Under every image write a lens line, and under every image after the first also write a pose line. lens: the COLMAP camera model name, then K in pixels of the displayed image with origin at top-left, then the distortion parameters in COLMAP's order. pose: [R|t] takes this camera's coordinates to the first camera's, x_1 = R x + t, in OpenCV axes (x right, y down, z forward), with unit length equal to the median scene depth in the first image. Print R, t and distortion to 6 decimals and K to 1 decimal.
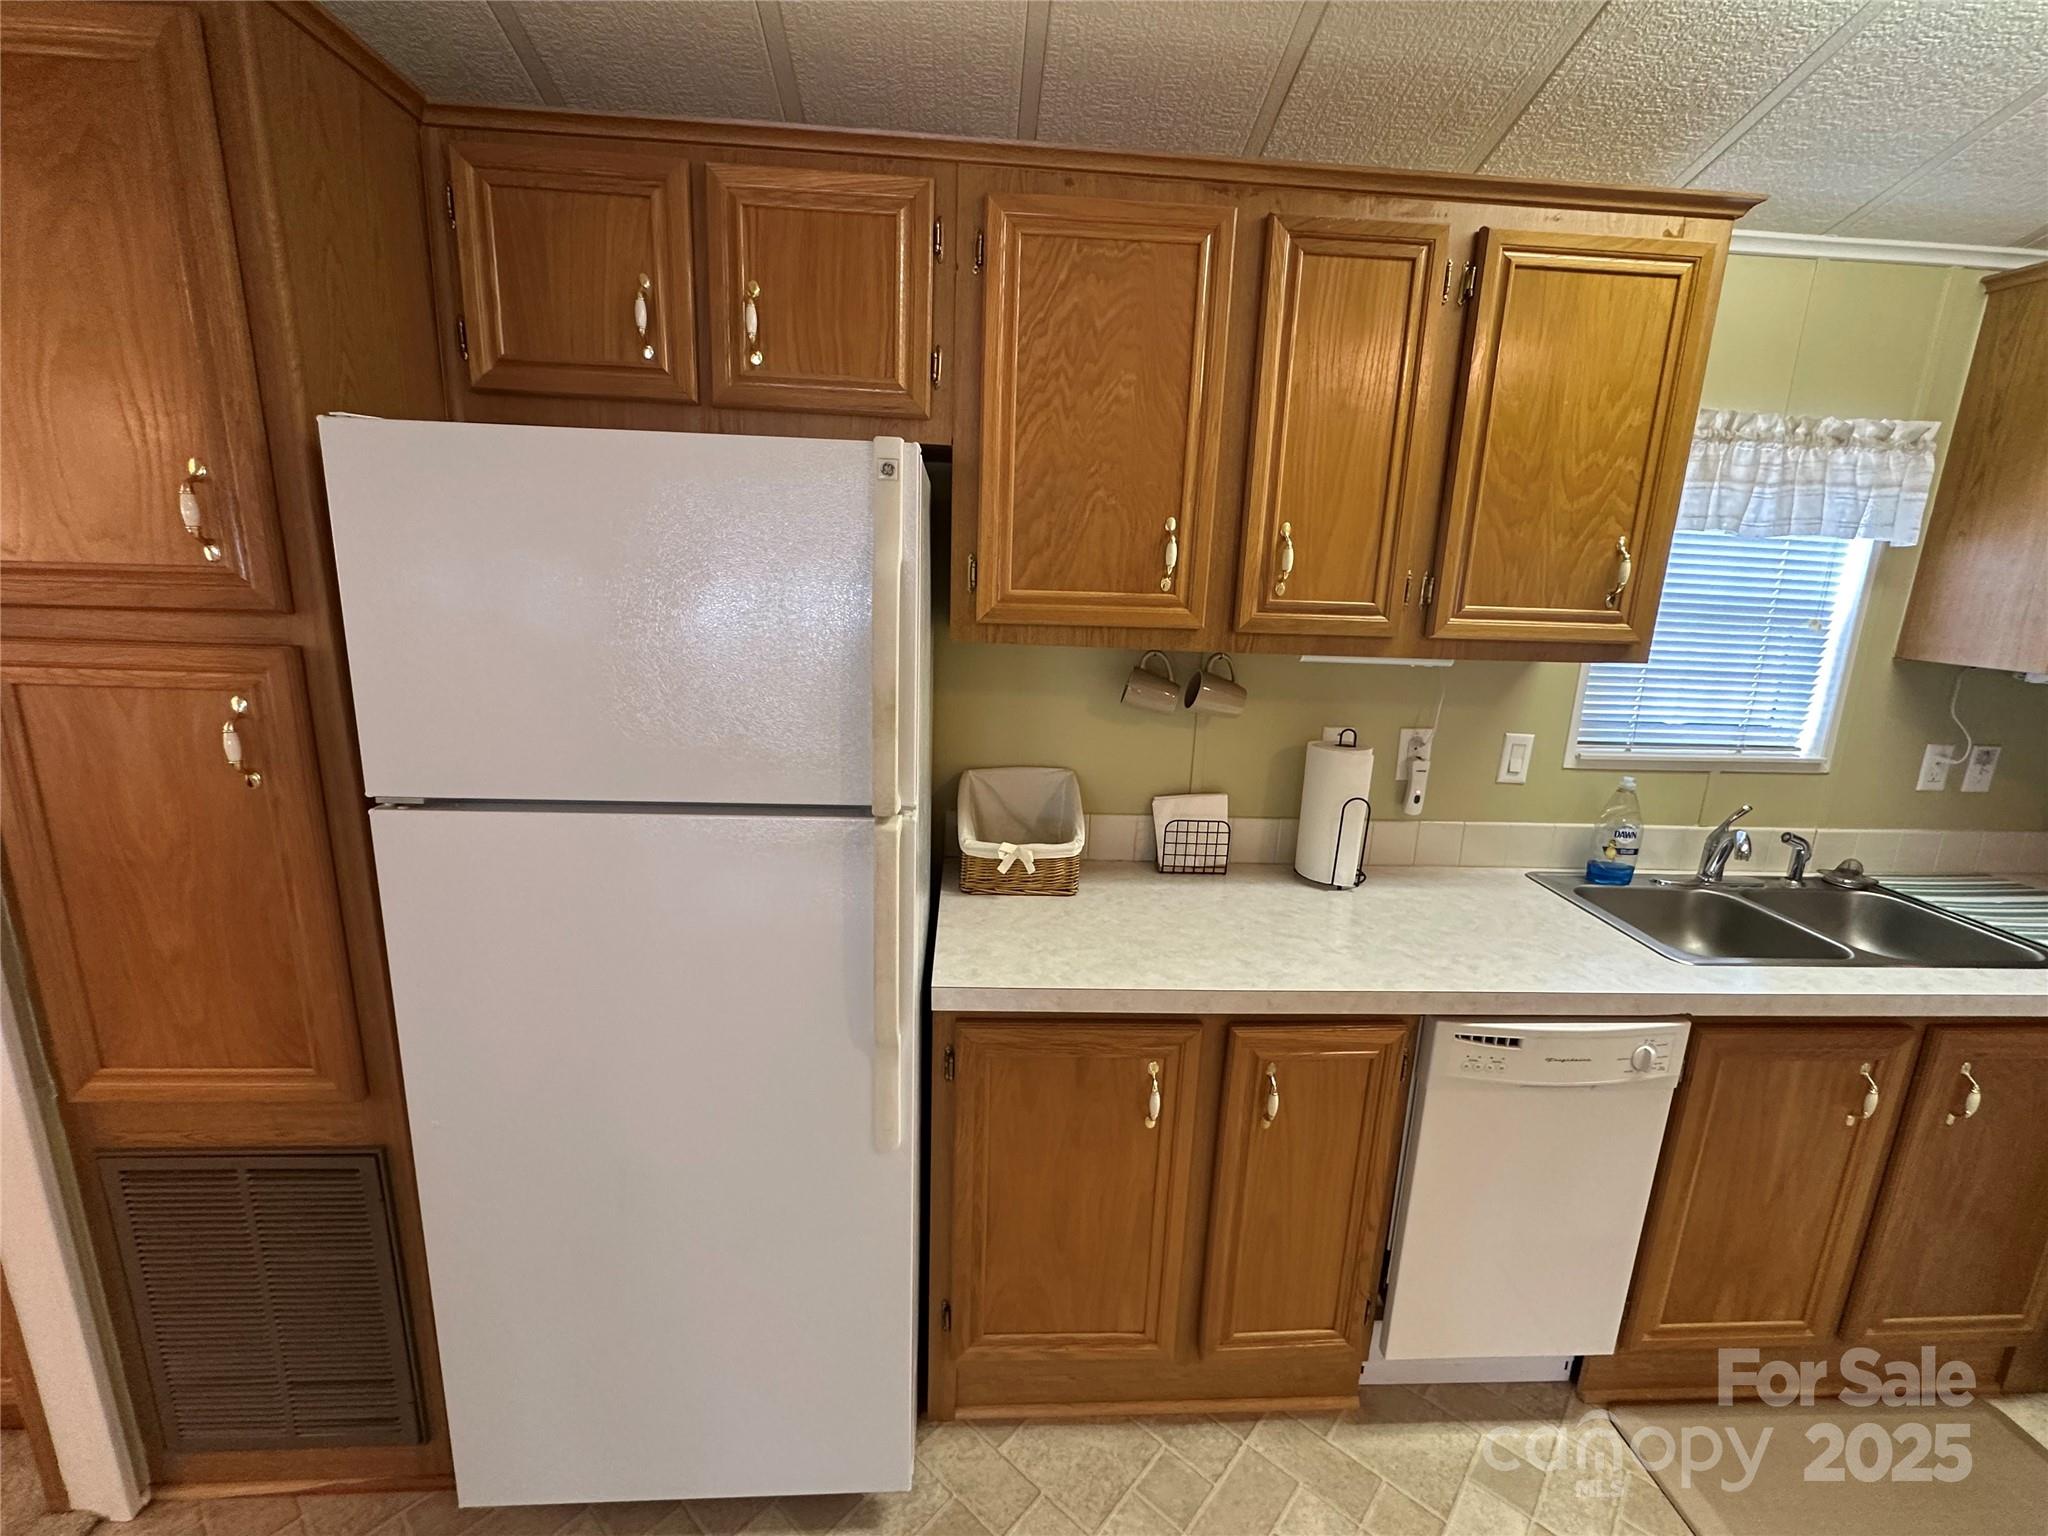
lens RADIAL K [[885.6, 0, 1022.8], [0, 885.6, 769.2], [0, 0, 1]] dist [-0.008140, 0.001991]
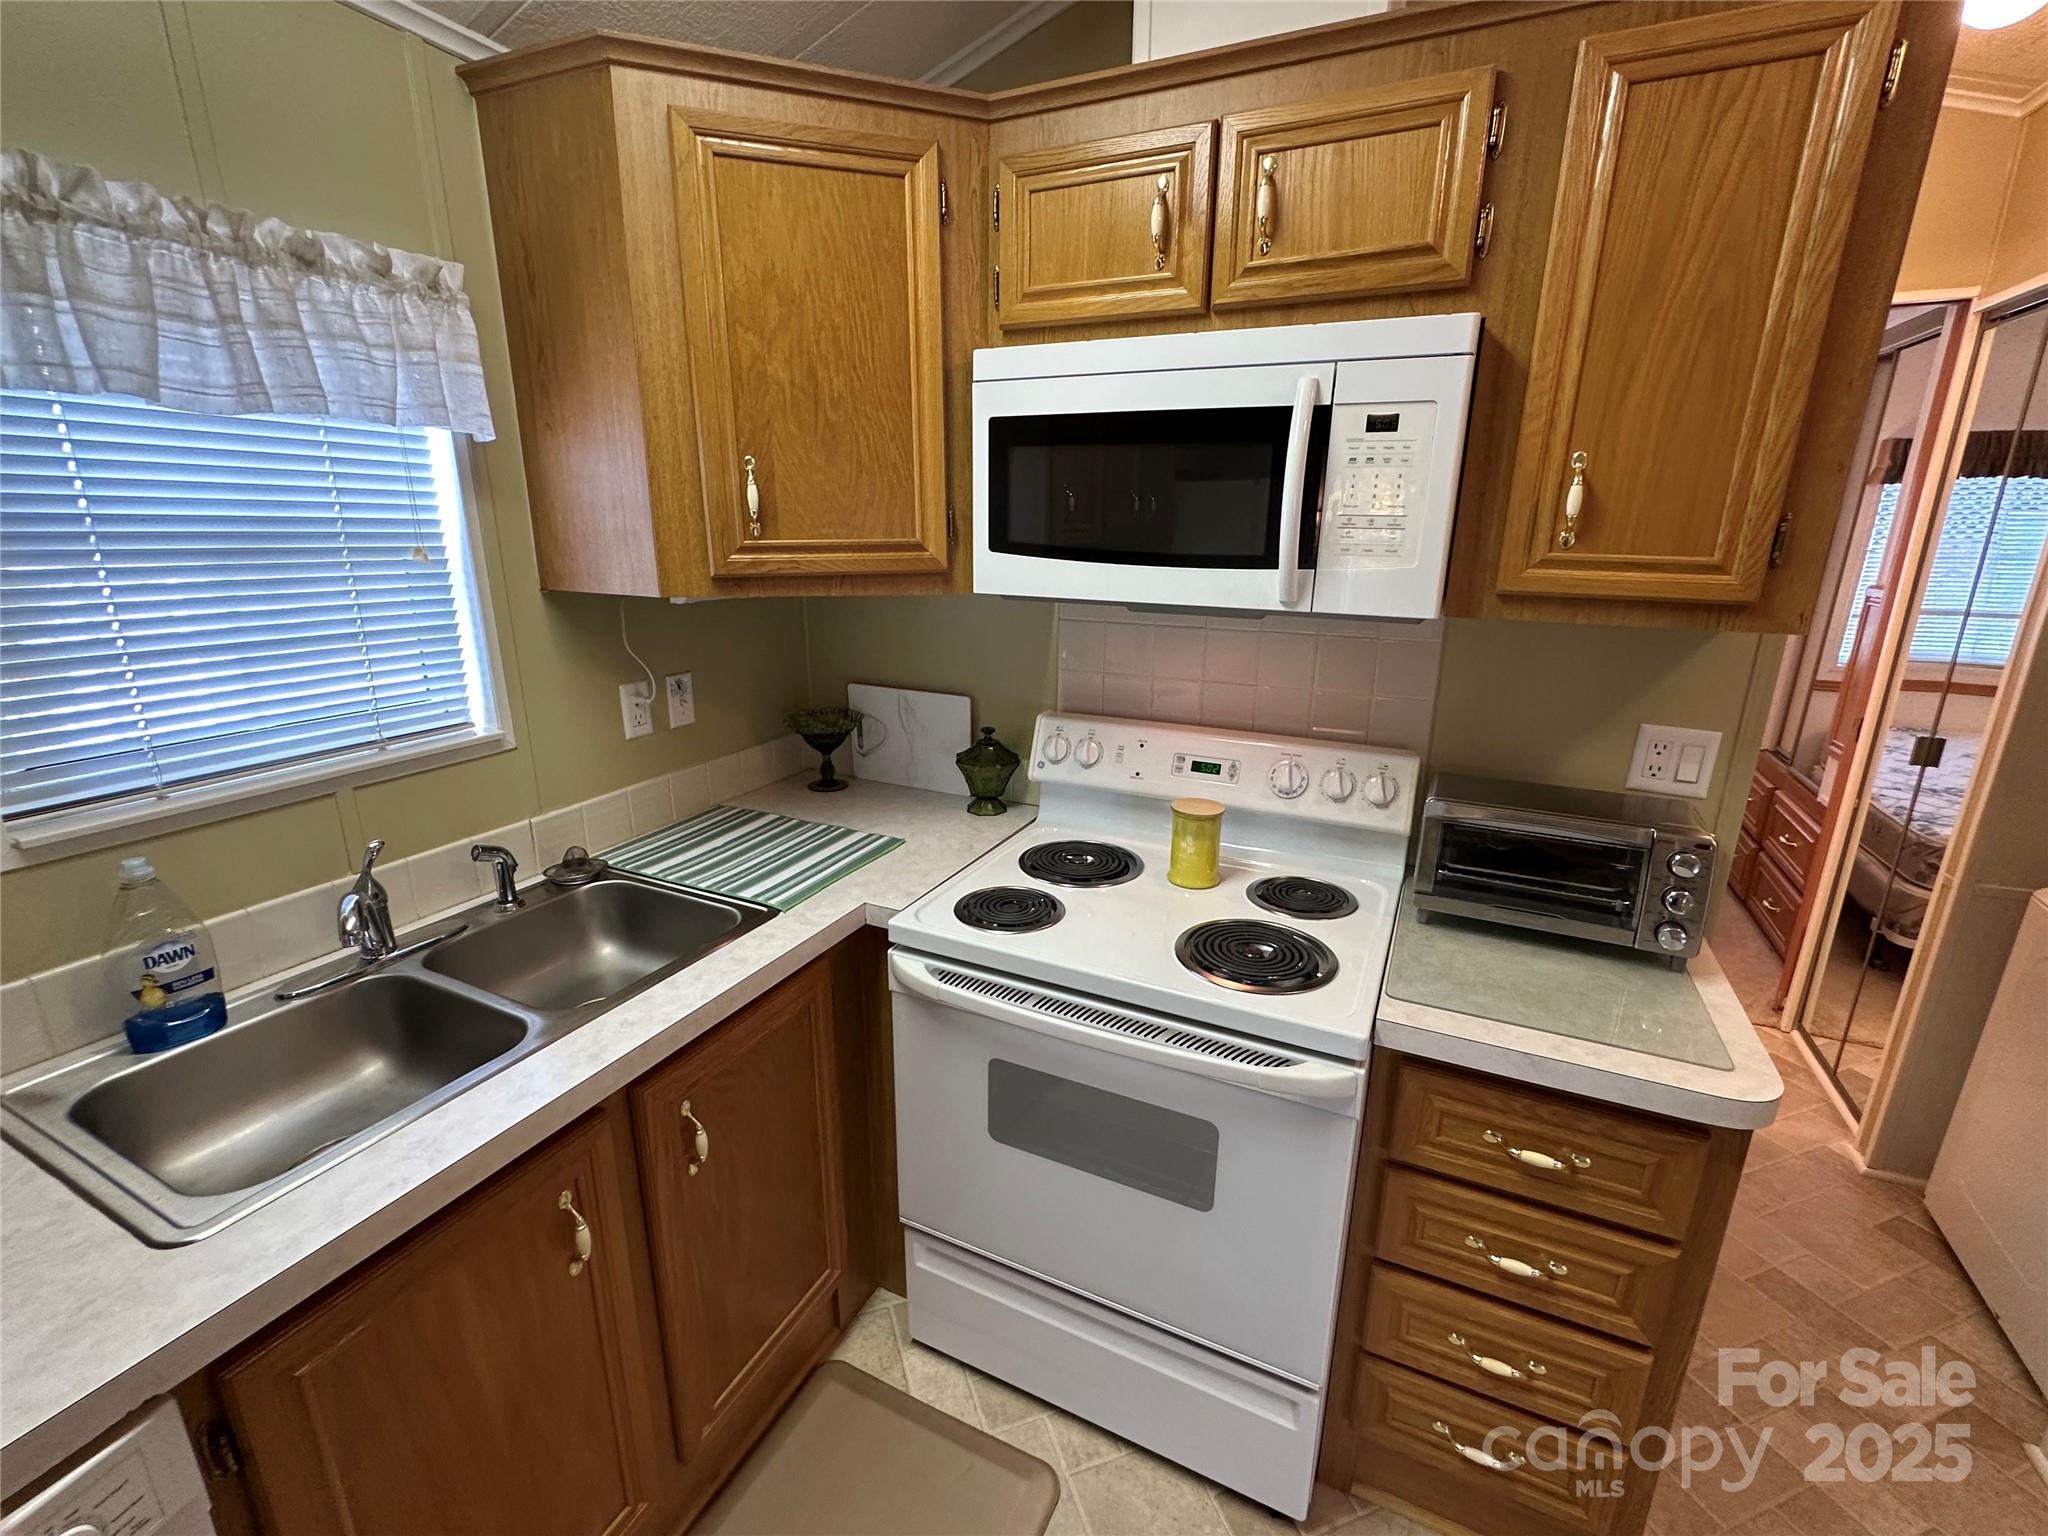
lens RADIAL K [[885.6, 0, 1016.7], [0, 885.6, 769.2], [0, 0, 1]] dist [-0.008140, 0.001991]
pose [[0.490969, -0.267960, 0.828943, 0.551877], [0.207787, 0.960078, 0.187281, -0.035035], [-0.846034, 0.080295, 0.527047, 0.260736]]
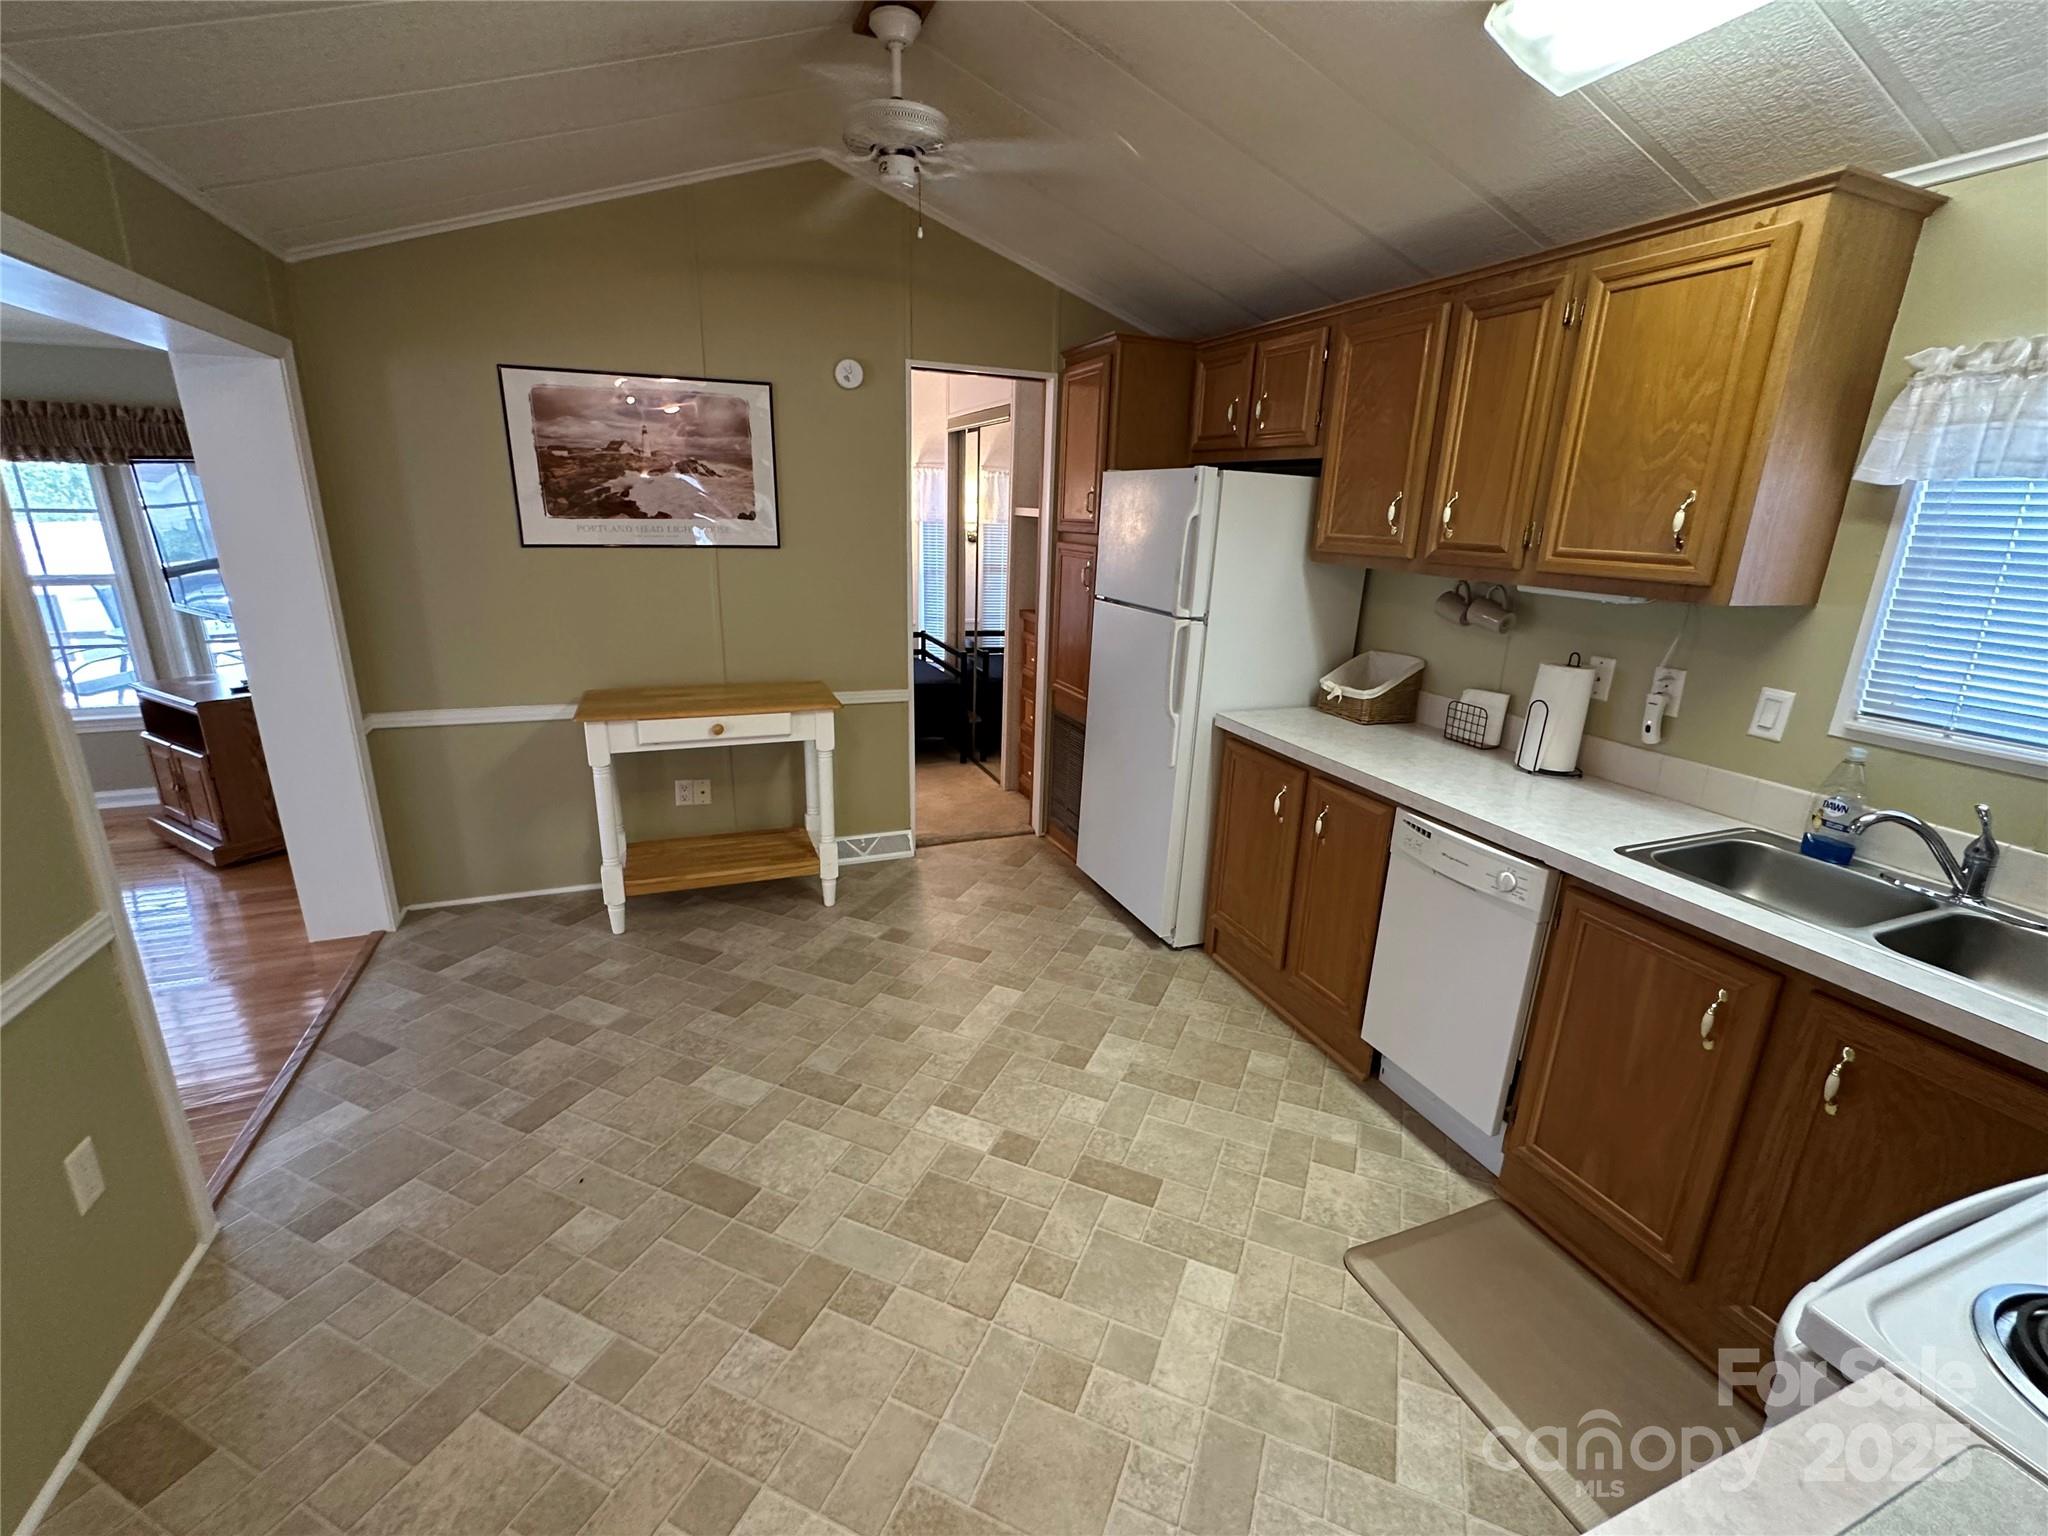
lens RADIAL K [[885.6, 0, 1031.4], [0, 885.6, 771.9], [0, 0, 1]] dist [-0.008140, 0.001991]
pose [[0.323481, 0.247170, -0.913382, 1.341095], [-0.242673, 0.954667, 0.172398, 0.090197], [0.914587, 0.165885, 0.368798, -0.147939]]
